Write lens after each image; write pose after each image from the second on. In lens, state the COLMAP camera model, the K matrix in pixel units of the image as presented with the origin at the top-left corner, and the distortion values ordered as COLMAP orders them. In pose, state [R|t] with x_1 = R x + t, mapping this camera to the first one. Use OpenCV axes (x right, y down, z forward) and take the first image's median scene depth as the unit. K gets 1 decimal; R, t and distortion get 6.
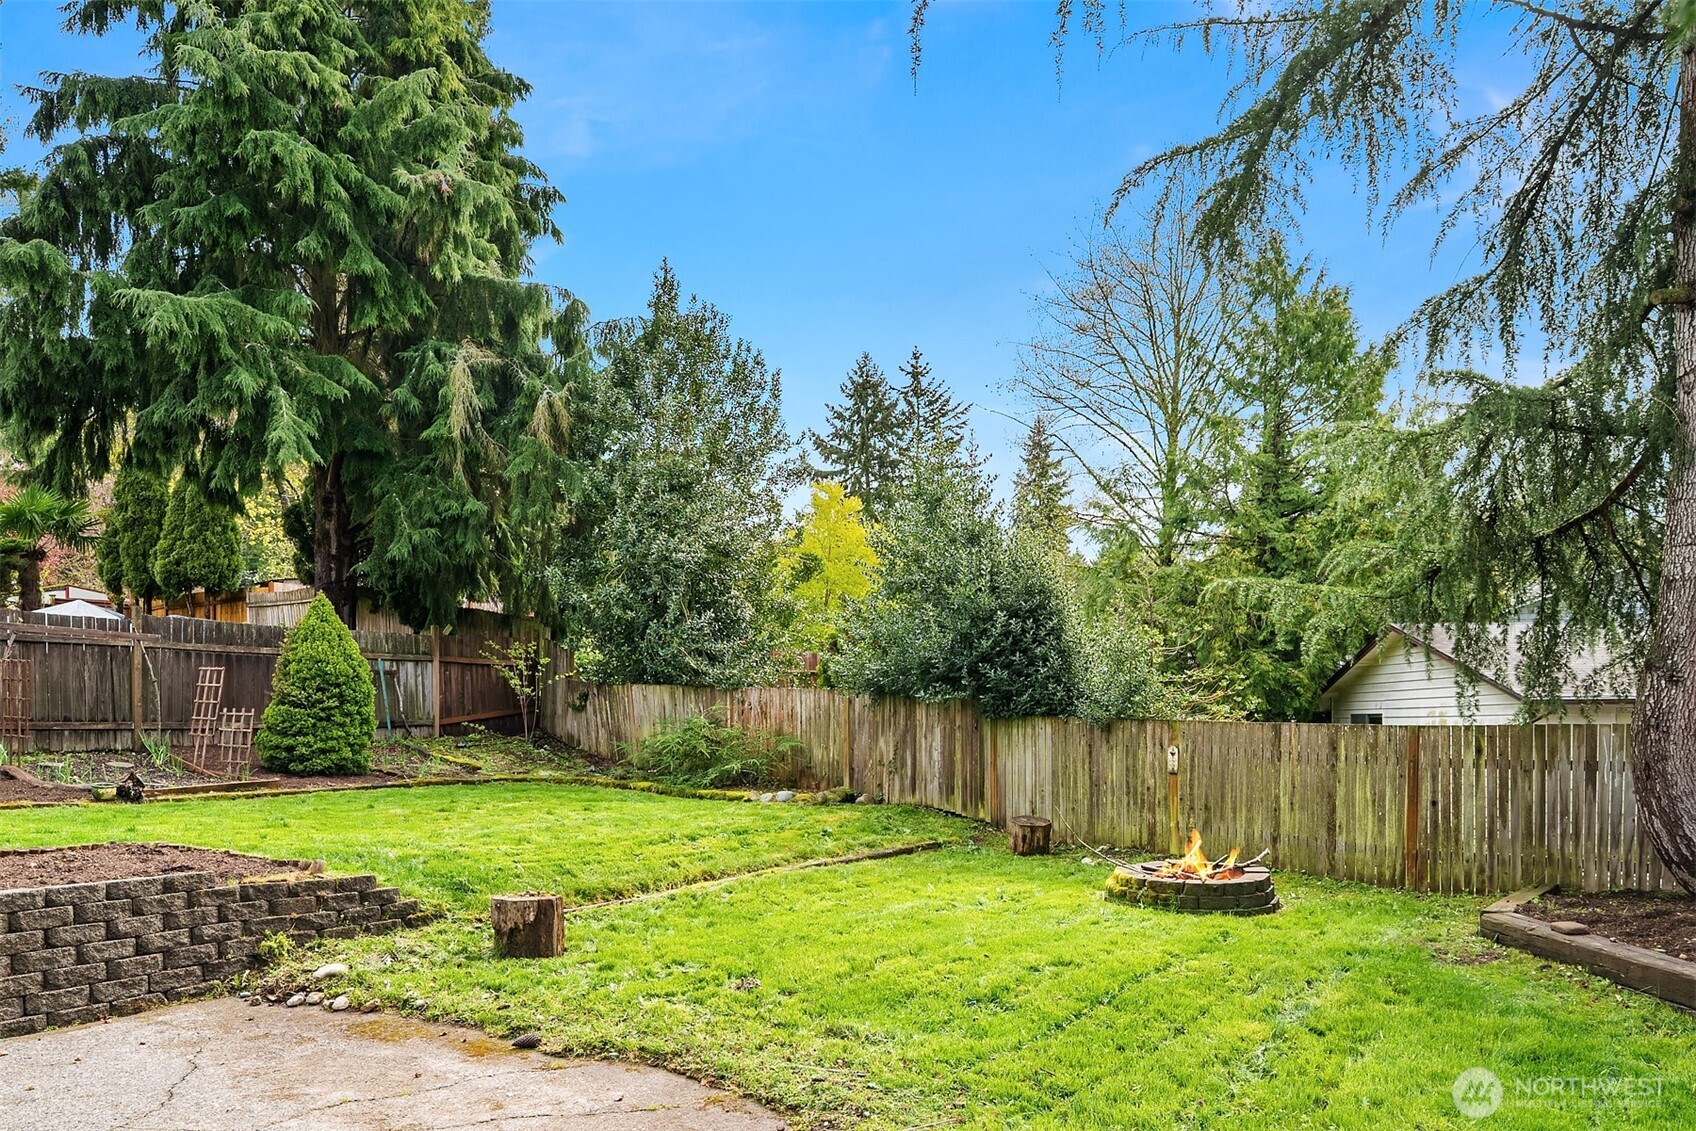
lens RADIAL K [[1173.1, 0, 847.9], [0, 1173.1, 566.6], [0, 0, 1]] dist [0.000494, 0.000264]
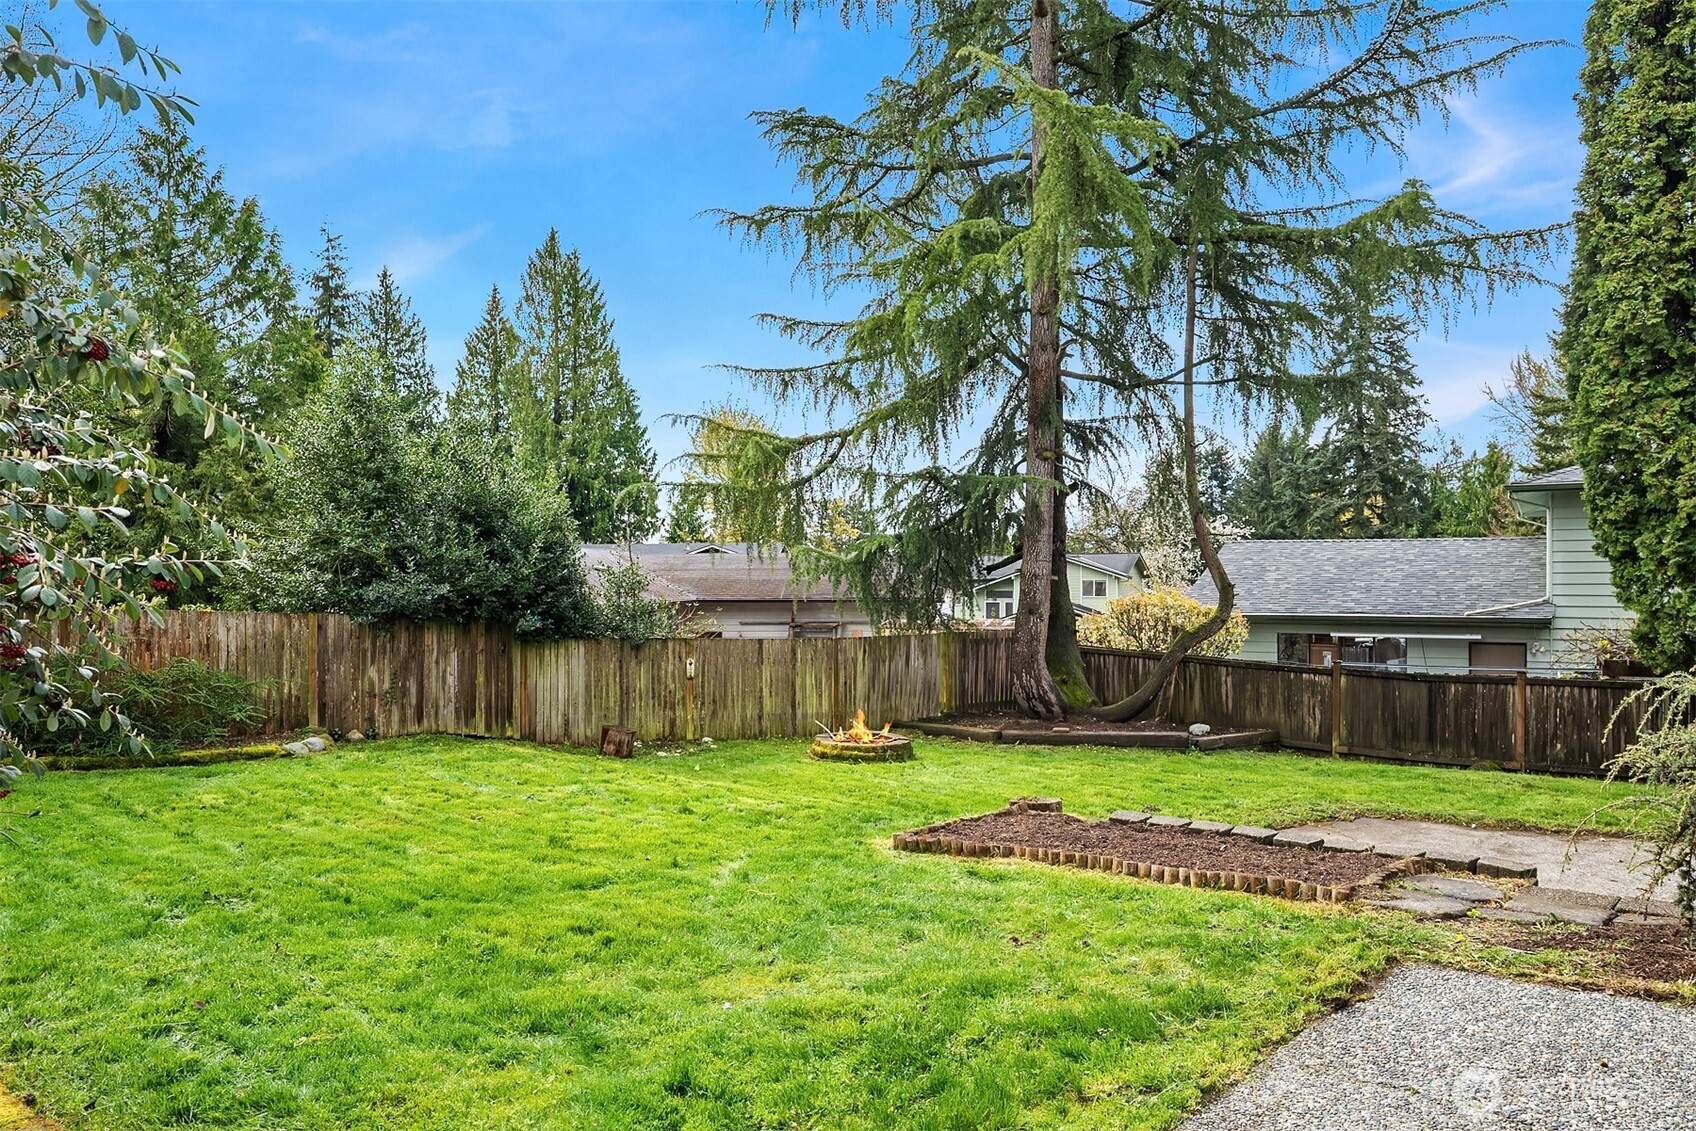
lens RADIAL K [[1173.1, 0, 848.1], [0, 1173.1, 565.9], [0, 0, 1]] dist [0.000494, 0.000264]
pose [[0.187362, 0.020485, 0.982077, -0.897620], [-0.125840, 0.992045, 0.003315, 0.022349], [-0.974197, -0.124205, 0.188450, 0.545068]]
